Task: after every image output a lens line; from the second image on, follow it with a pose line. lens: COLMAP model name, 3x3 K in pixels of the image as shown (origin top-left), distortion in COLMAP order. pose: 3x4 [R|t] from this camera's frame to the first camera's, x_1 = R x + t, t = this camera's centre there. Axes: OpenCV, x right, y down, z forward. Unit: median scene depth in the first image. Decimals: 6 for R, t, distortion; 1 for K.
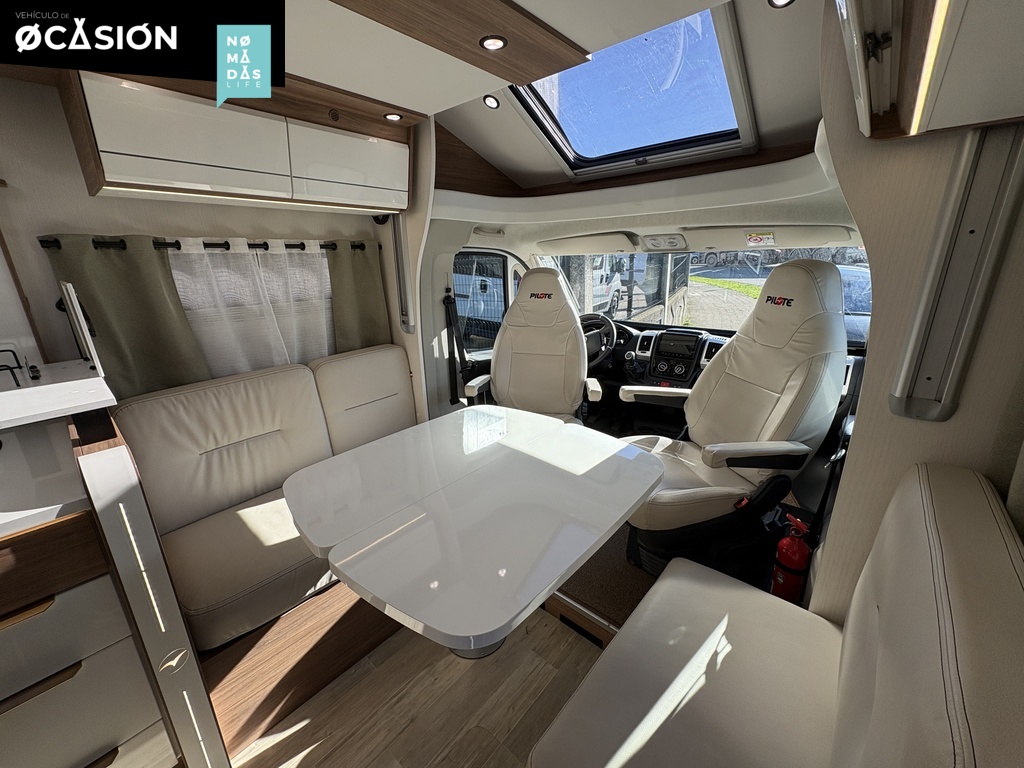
lens RADIAL K [[406.1, 0, 511.6], [0, 406.1, 384.4], [0, 0, 1]] dist [-0.000247, 0.000122]
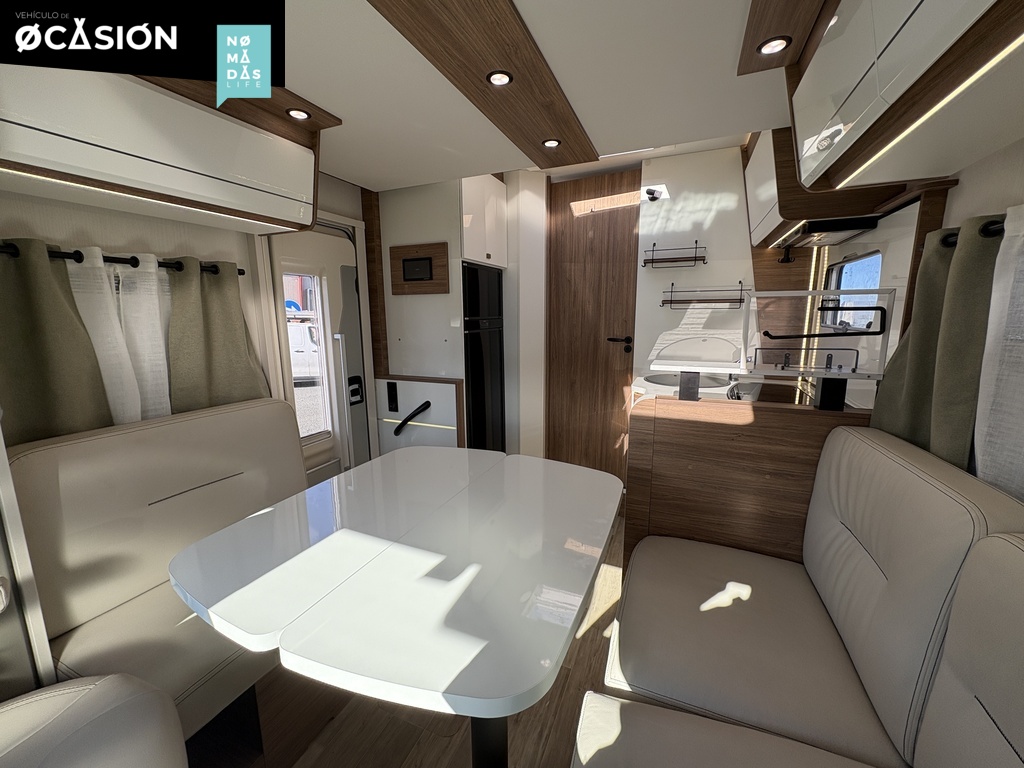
lens RADIAL K [[406.1, 0, 511.1], [0, 406.1, 384.1], [0, 0, 1]] dist [-0.000247, 0.000122]
pose [[-0.949618, 0.079020, -0.303284, 0.009163], [-0.067338, 0.893652, 0.443680, -0.328085], [0.306090, 0.441749, -0.843307, 1.281506]]
